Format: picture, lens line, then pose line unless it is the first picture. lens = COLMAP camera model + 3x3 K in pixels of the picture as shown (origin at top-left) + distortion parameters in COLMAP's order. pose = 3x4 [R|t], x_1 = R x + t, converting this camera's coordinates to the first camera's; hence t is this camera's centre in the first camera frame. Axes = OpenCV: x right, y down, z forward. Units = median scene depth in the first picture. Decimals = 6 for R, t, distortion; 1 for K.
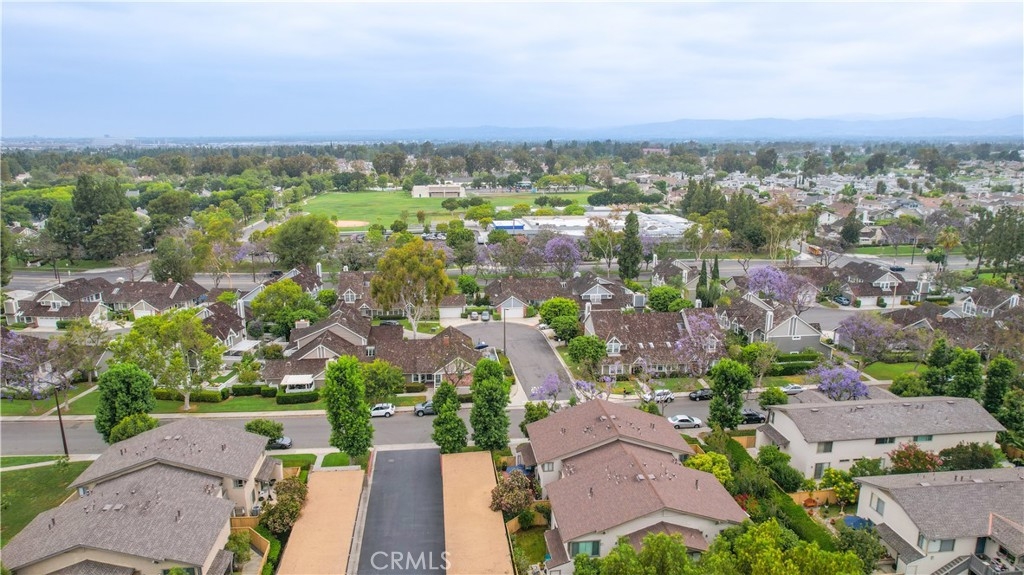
lens RADIAL K [[653.5, 0, 510.0], [0, 653.5, 289.7], [0, 0, 1]] dist [-0.085667, 0.077642]
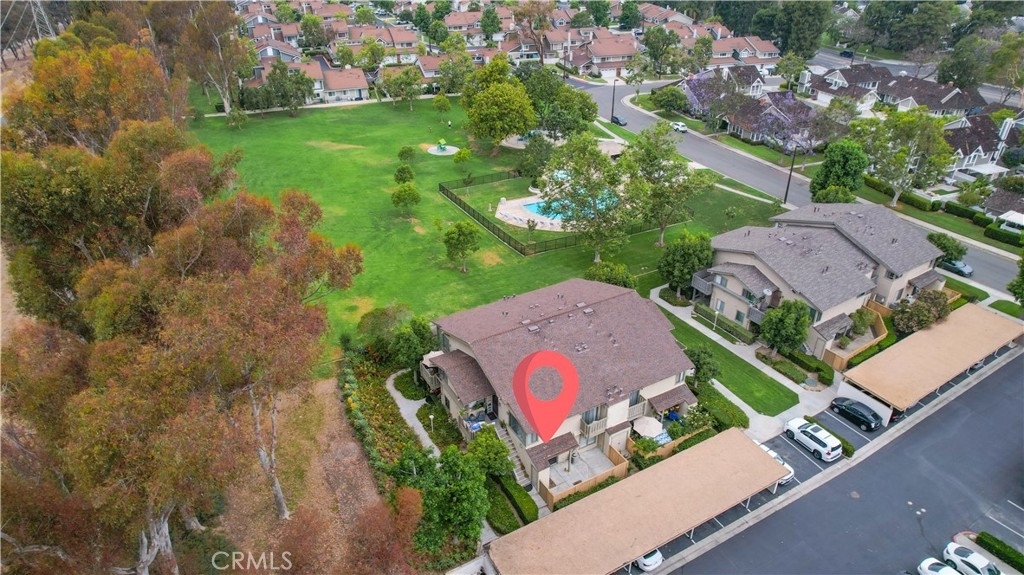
lens RADIAL K [[653.5, 0, 510.0], [0, 653.5, 289.7], [0, 0, 1]] dist [-0.085667, 0.077642]
pose [[0.431136, 0.451568, -0.781159, 0.097388], [-0.201095, 0.892067, 0.404693, 0.009189], [0.879592, -0.017390, 0.475410, -0.050056]]
